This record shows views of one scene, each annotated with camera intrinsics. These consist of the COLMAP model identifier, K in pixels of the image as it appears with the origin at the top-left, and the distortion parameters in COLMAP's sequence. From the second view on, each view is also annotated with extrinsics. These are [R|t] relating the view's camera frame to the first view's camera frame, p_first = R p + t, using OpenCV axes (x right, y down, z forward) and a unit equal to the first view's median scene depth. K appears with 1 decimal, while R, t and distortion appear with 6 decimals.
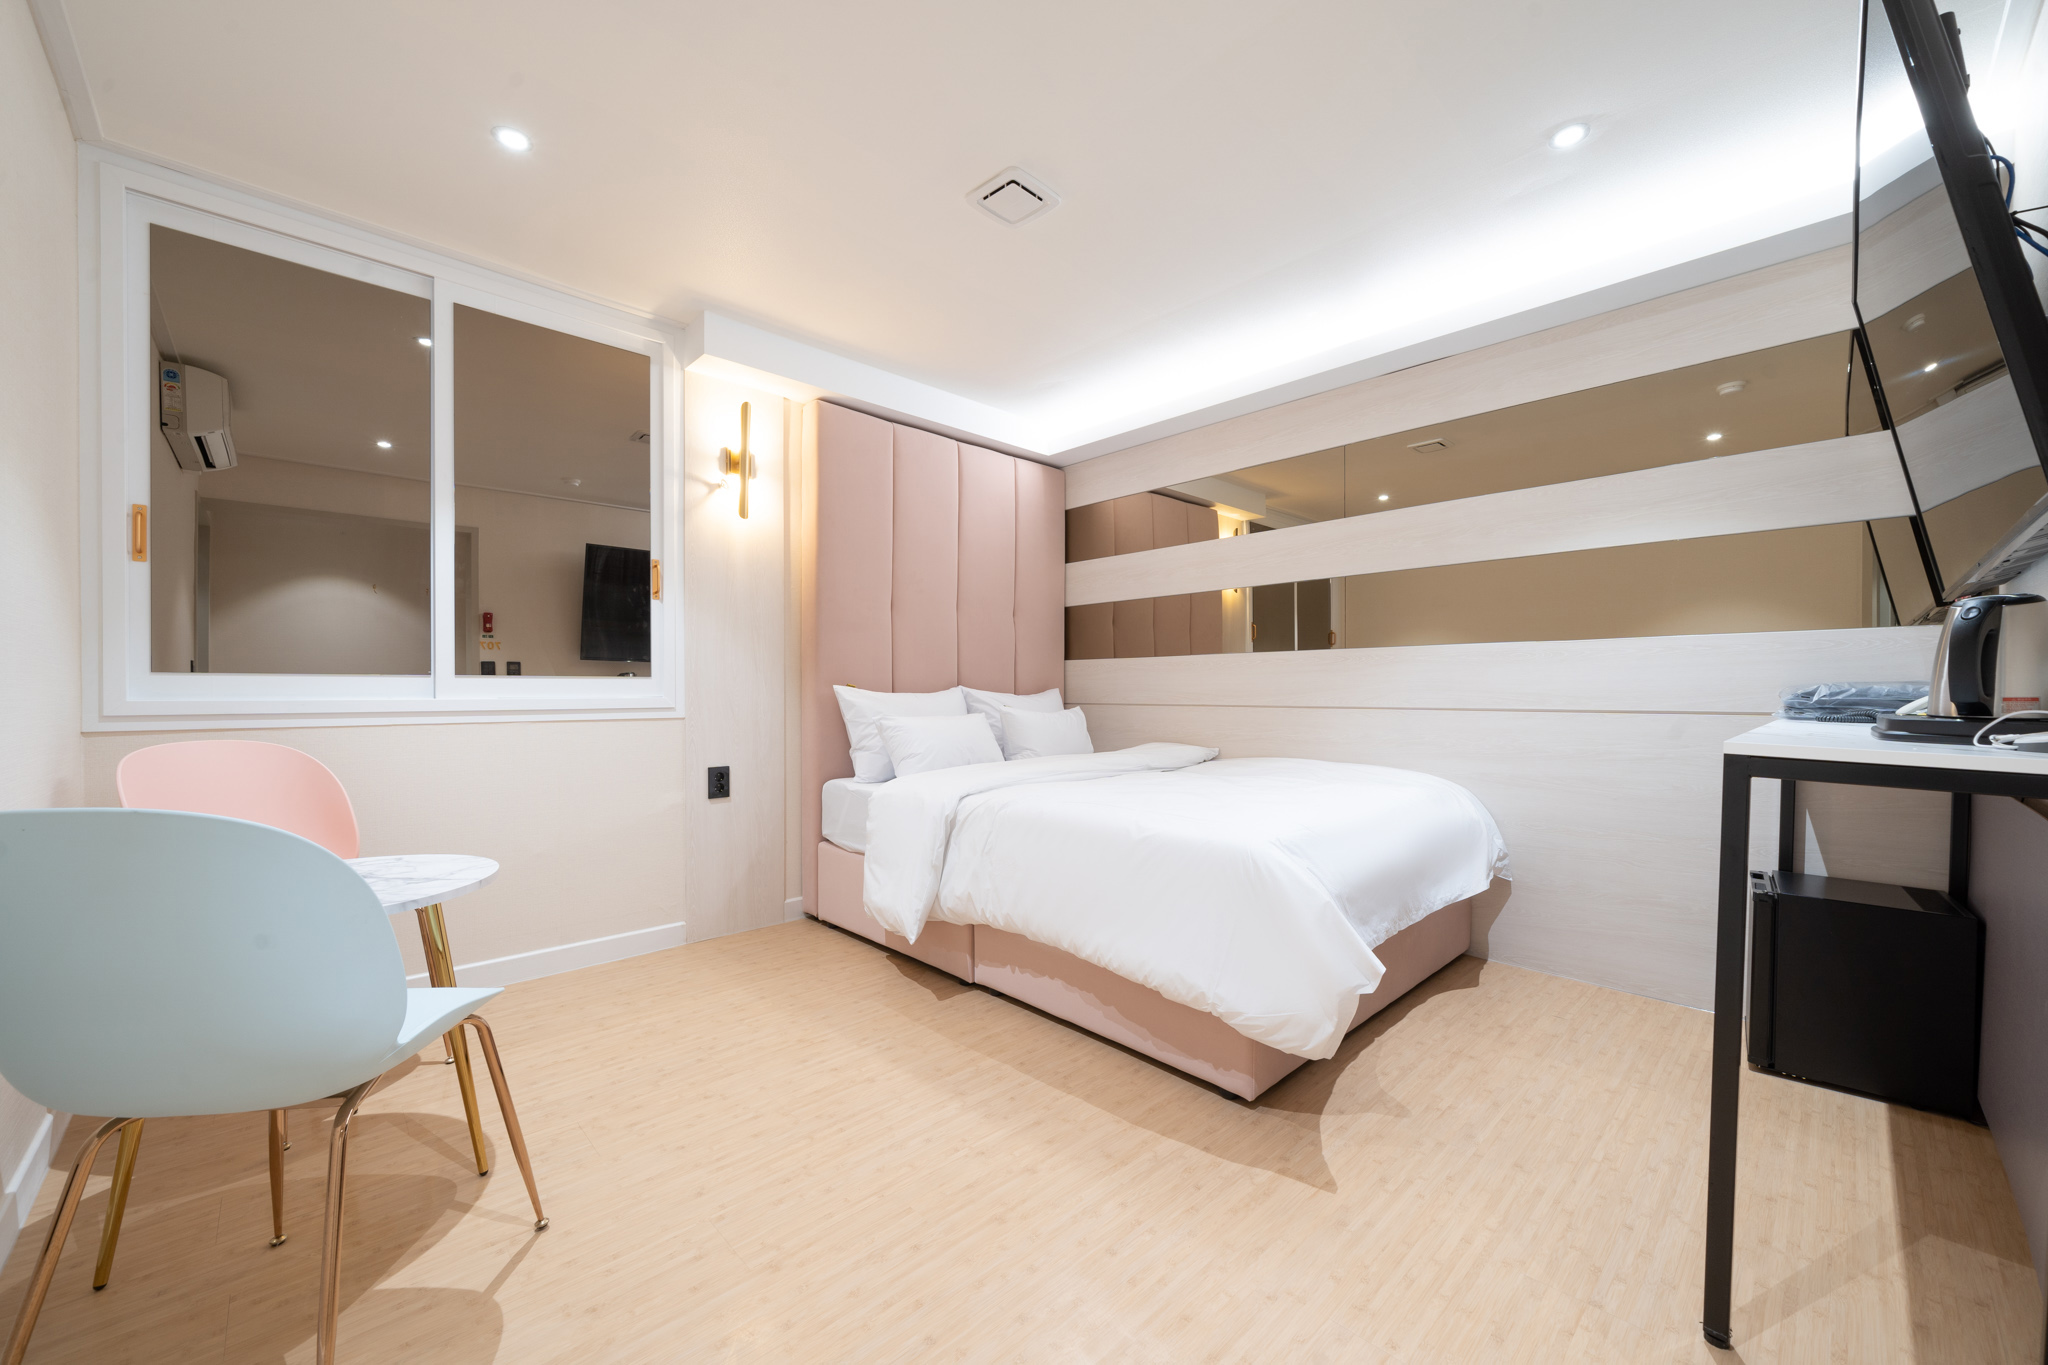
lens RADIAL K [[739.1, 0, 1044.1], [0, 739.1, 690.1], [0, 0, 1]] dist [-0.002740, 0.000160]
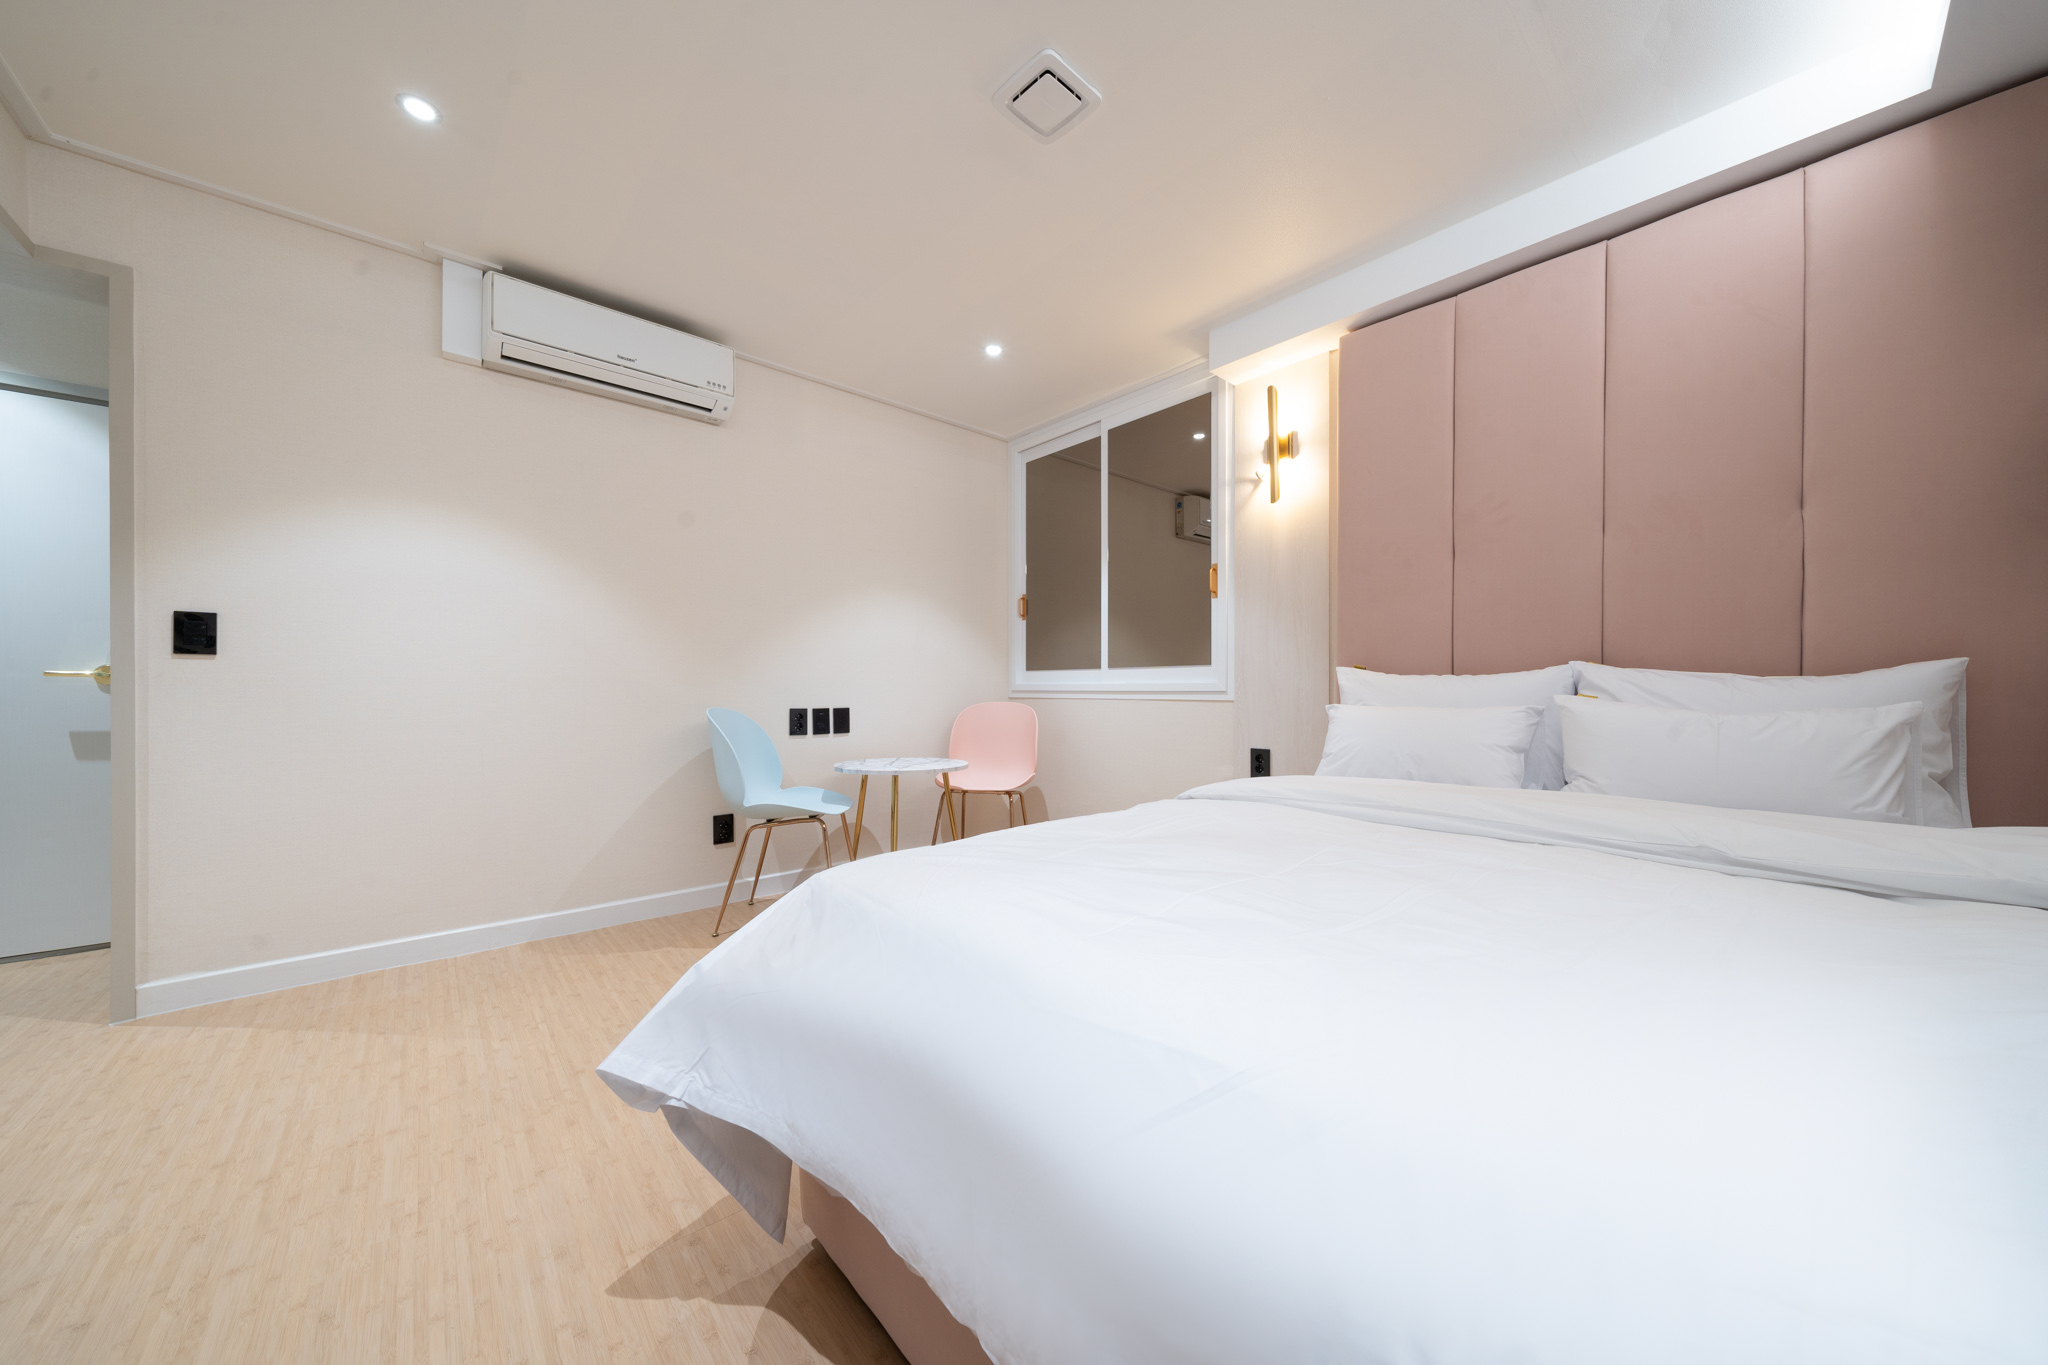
lens RADIAL K [[692.3, 0, 1027.1], [0, 692.3, 687.0], [0, 0, 1]] dist [-0.000351, -0.000206]
pose [[-0.024195, -0.001935, -0.999705, 0.588629], [-0.000730, 0.999998, -0.001918, 0.020419], [0.999707, 0.000684, -0.024196, 0.760410]]
